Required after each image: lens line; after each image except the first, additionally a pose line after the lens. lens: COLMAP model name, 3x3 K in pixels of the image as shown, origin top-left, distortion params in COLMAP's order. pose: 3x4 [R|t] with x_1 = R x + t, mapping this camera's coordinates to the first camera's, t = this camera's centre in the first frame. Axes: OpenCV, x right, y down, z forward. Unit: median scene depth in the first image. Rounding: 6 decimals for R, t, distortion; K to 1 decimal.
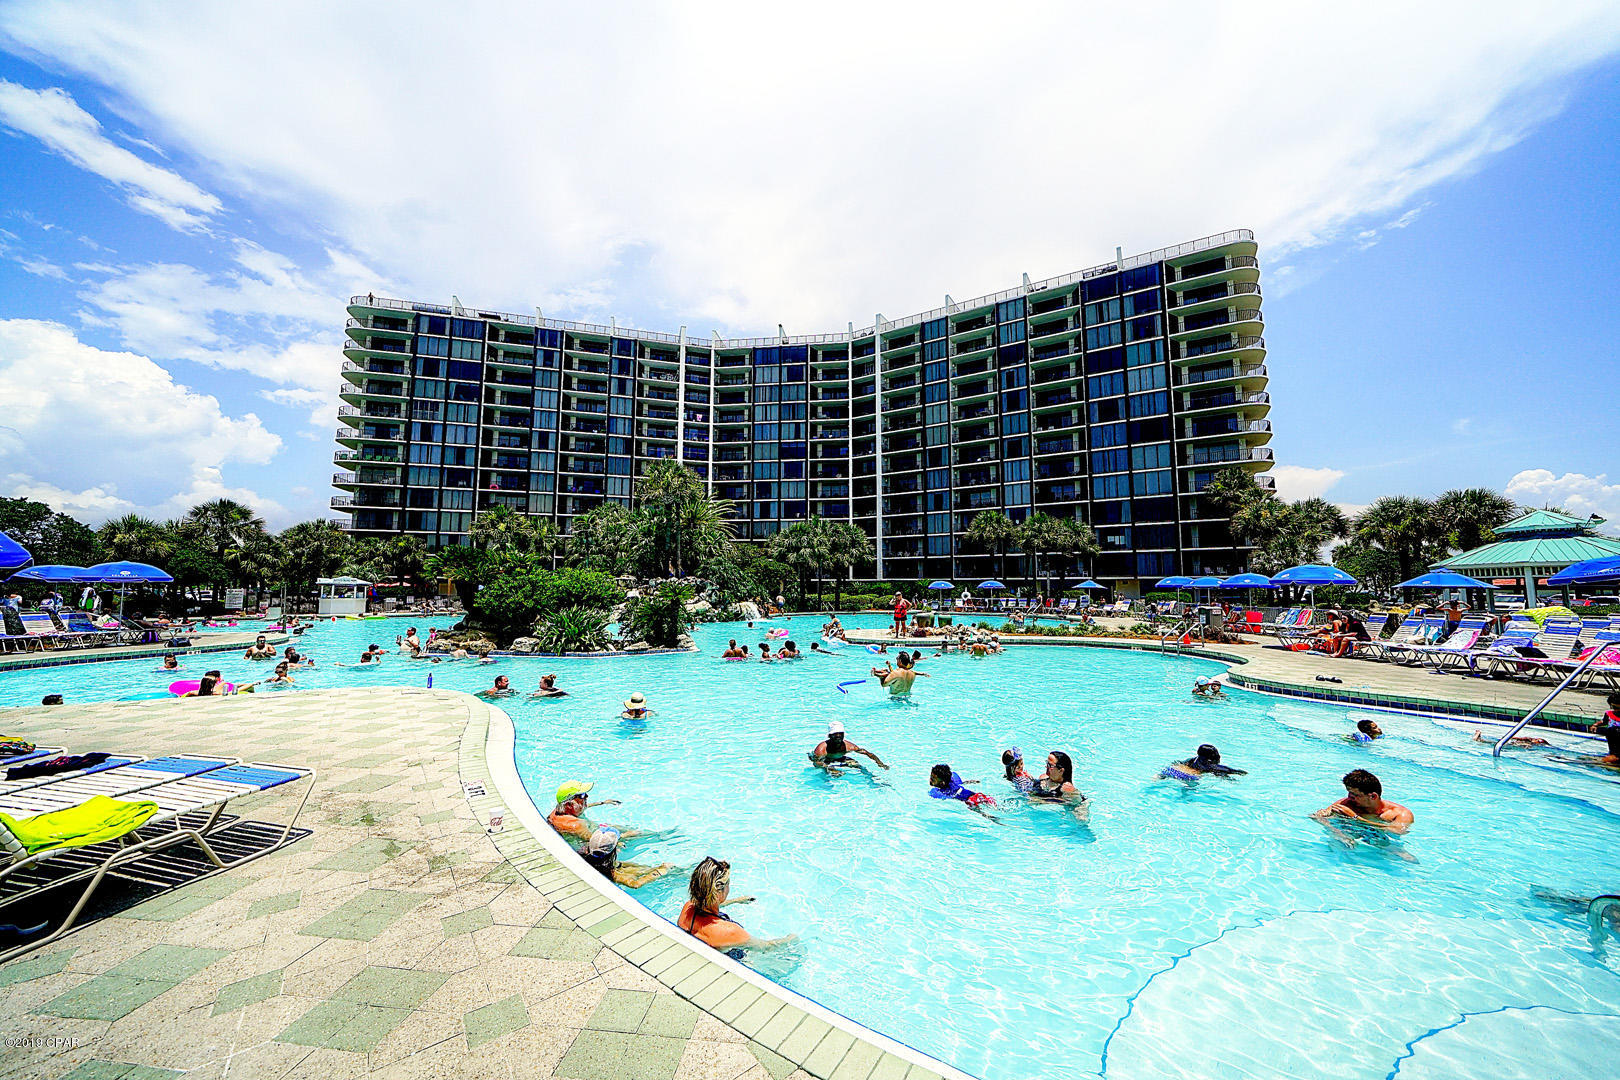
lens RADIAL K [[560.7, 0, 810.0], [0, 560.7, 540.0], [0, 0, 1]] dist [-0.021264, 0.000124]
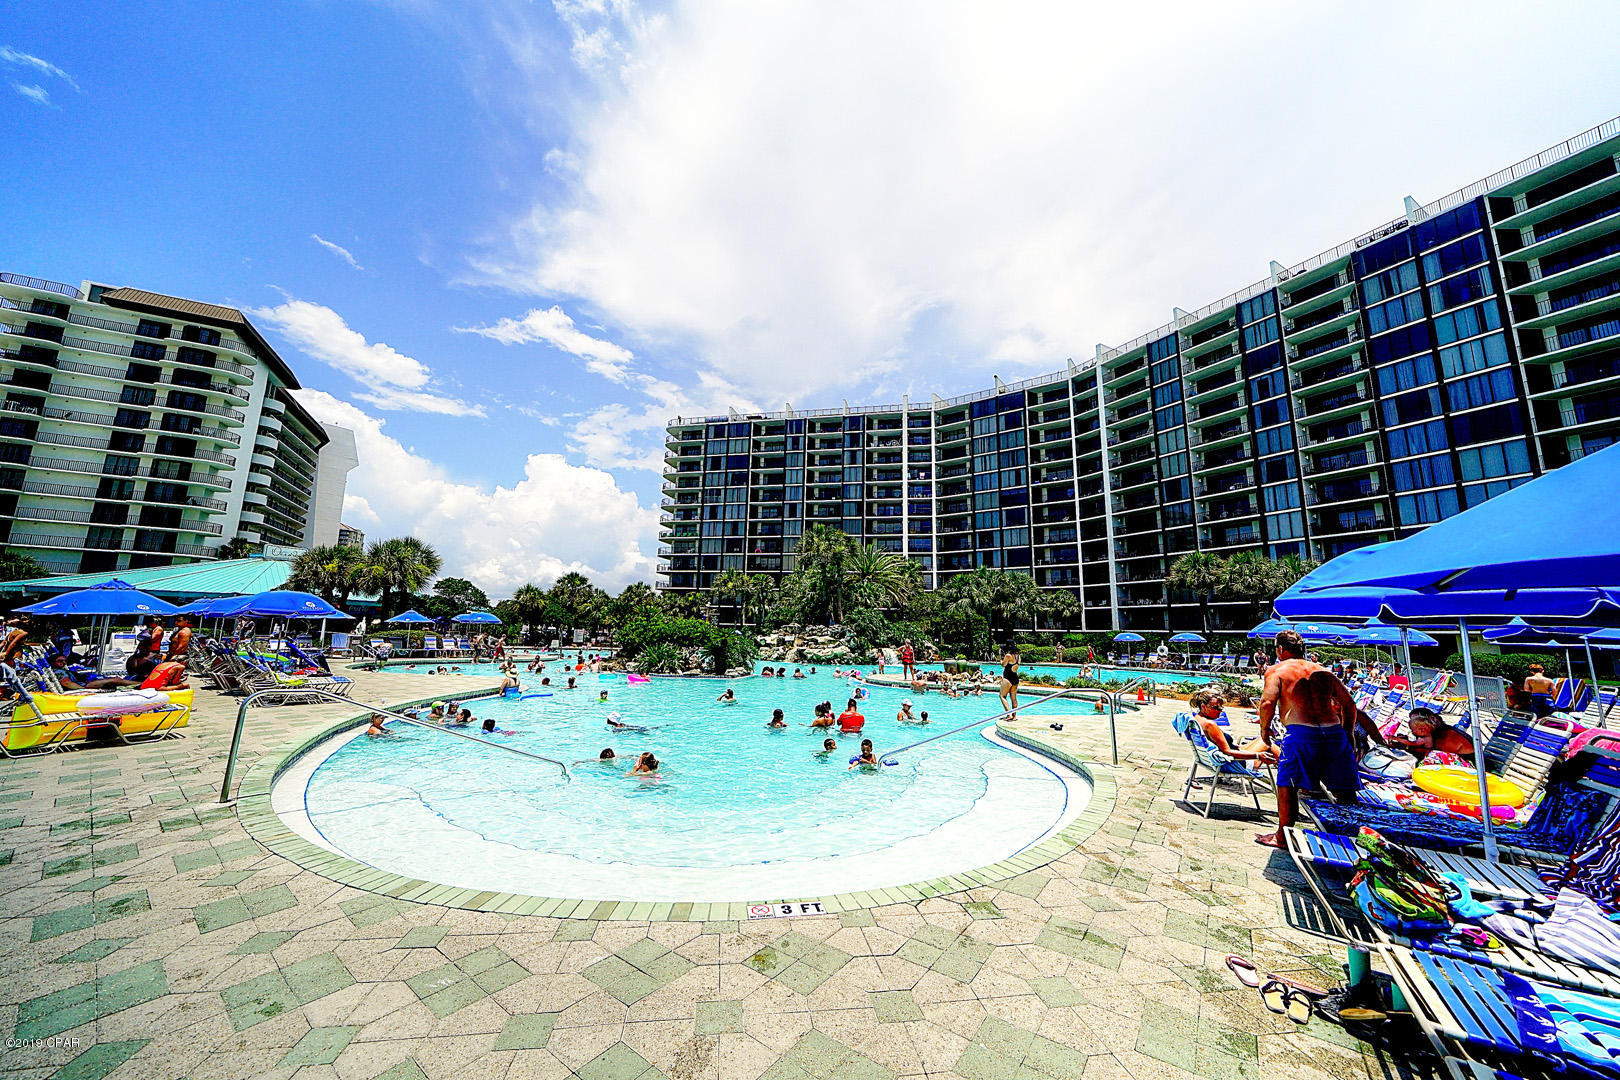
lens RADIAL K [[560.7, 0, 810.0], [0, 560.7, 540.0], [0, 0, 1]] dist [-0.021264, 0.000124]
pose [[0.865340, -0.064052, -0.497076, 0.149101], [0.020687, 0.995519, -0.092268, -0.001984], [0.500759, 0.069560, 0.862787, -0.024233]]
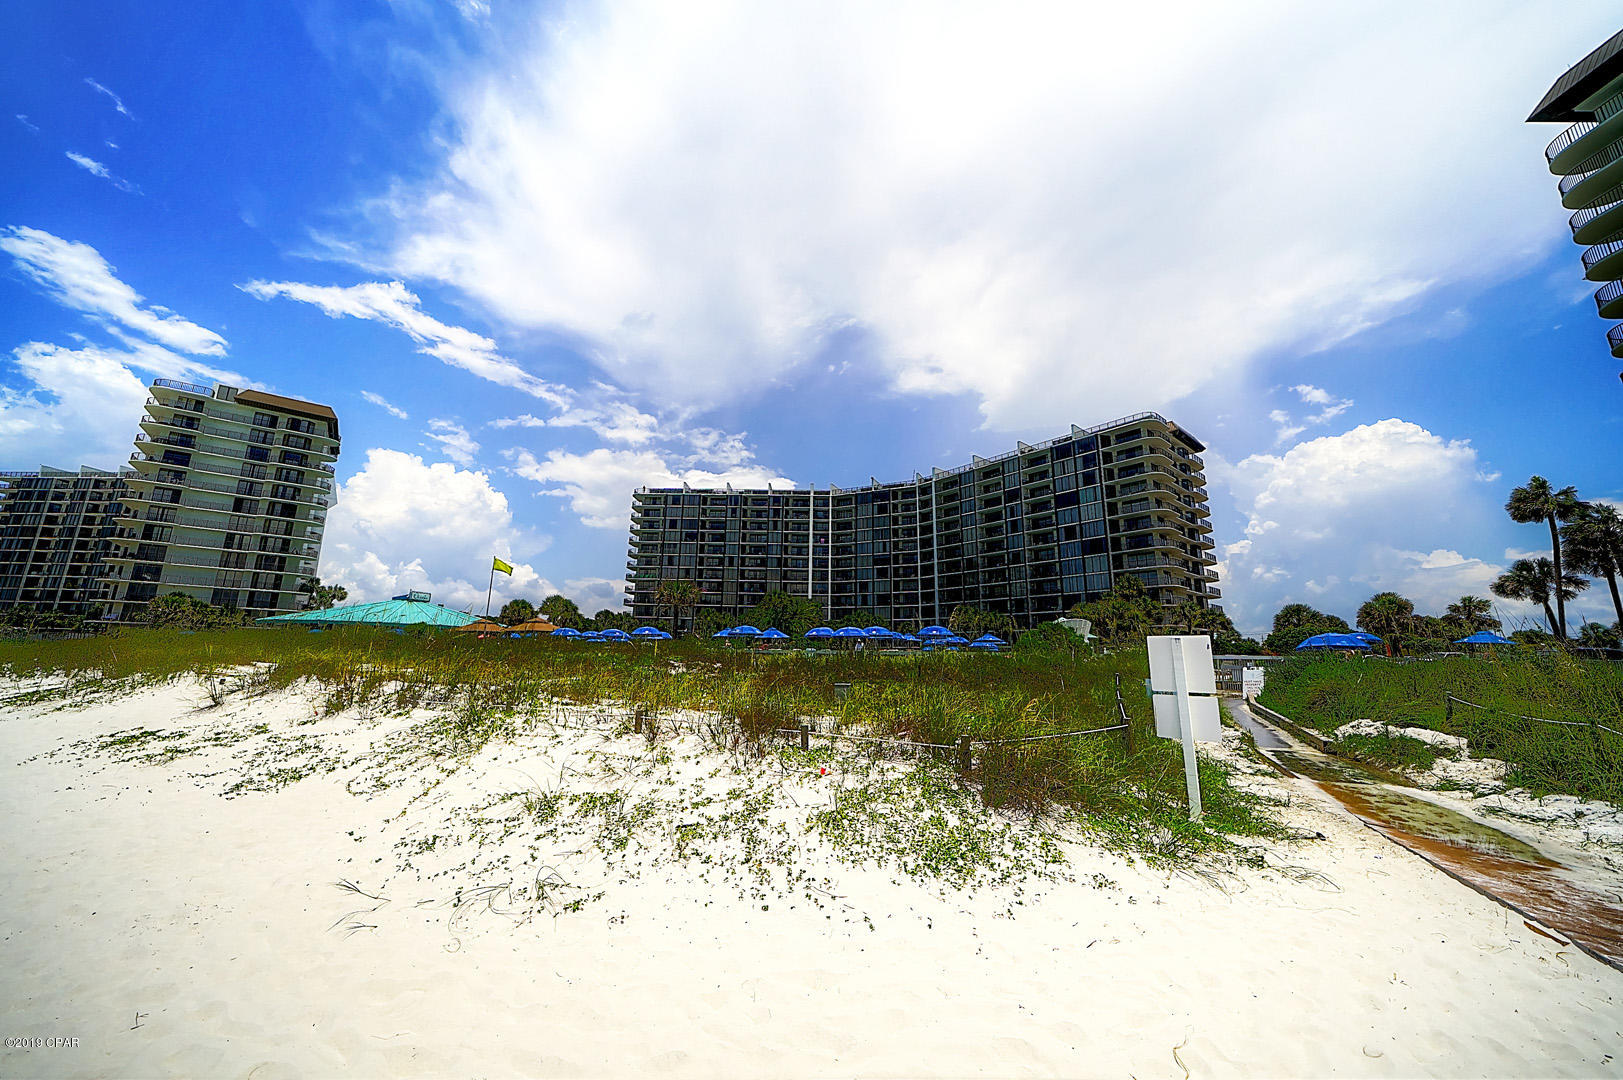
lens RADIAL K [[577.3, 0, 804.3], [0, 577.3, 538.1], [0, 0, 1]] dist [-0.000152, -0.000003]
pose [[0.946690, -0.052548, -0.317830, 0.281254], [0.011367, 0.991441, -0.130060, -0.019152], [0.321944, 0.119514, 0.939185, -0.559014]]
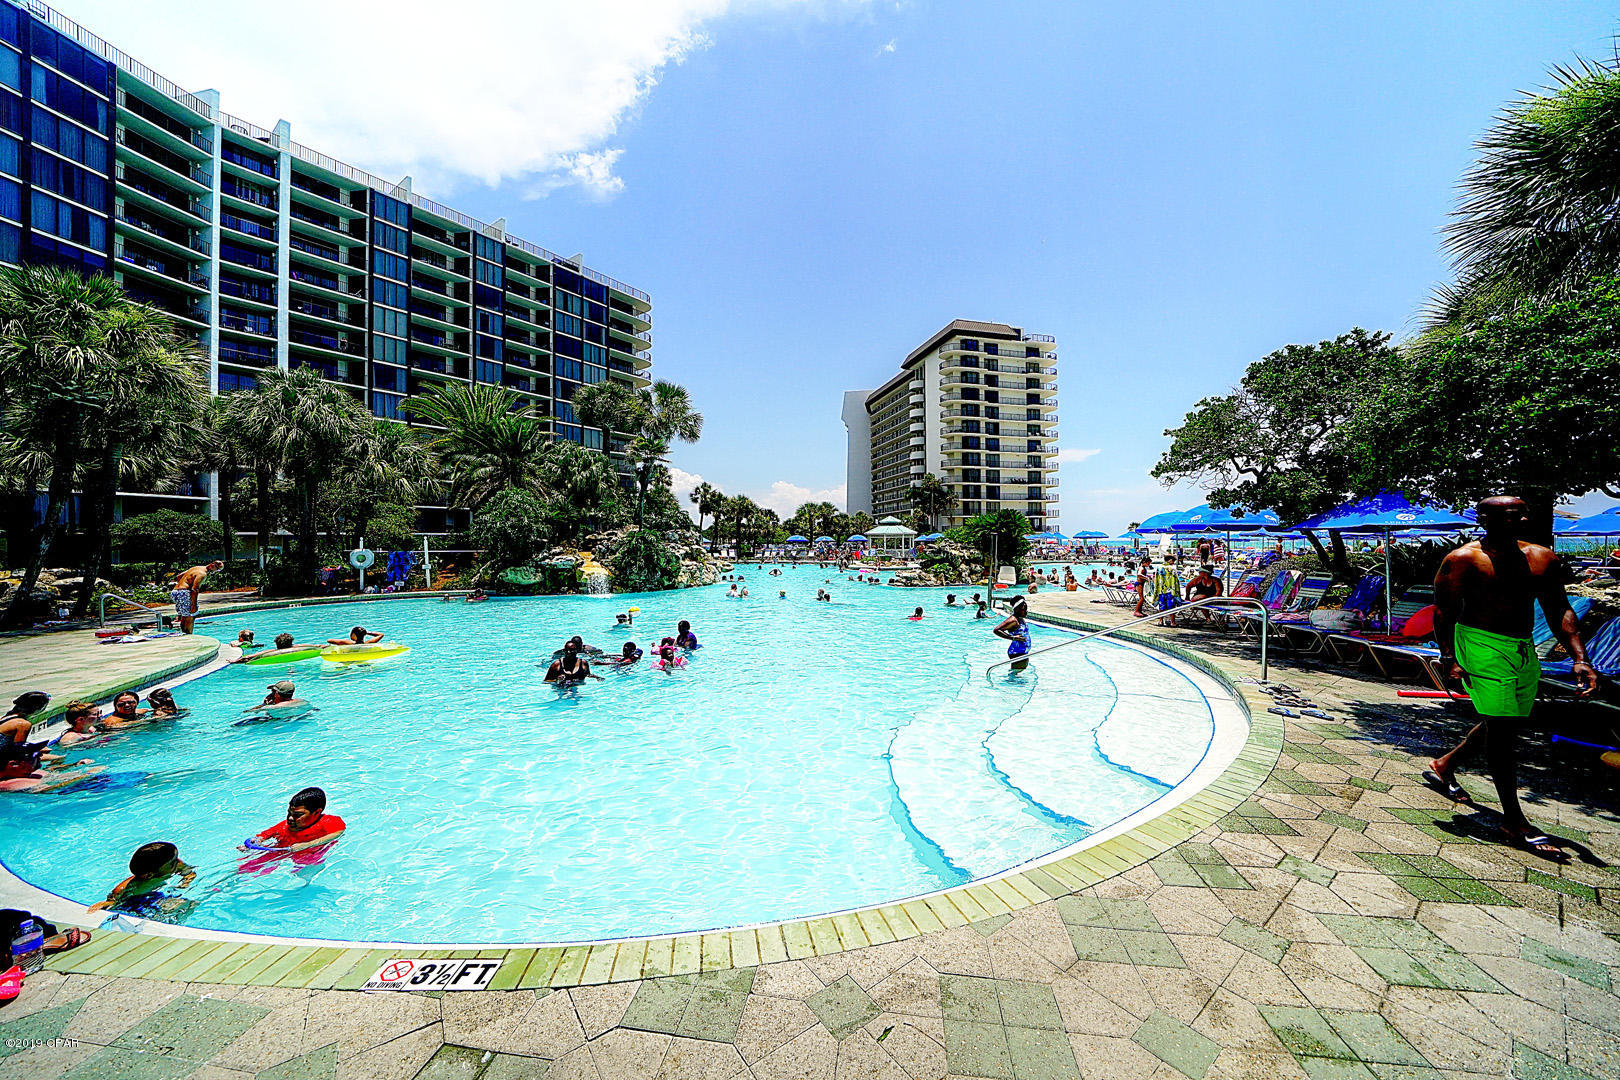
lens RADIAL K [[560.7, 0, 810.0], [0, 560.7, 540.0], [0, 0, 1]] dist [-0.021264, 0.000124]
pose [[0.034262, -0.000294, 0.999413, -0.482681], [-0.070025, 0.997542, 0.002694, 0.030227], [-0.996957, -0.070076, 0.034157, 0.350589]]
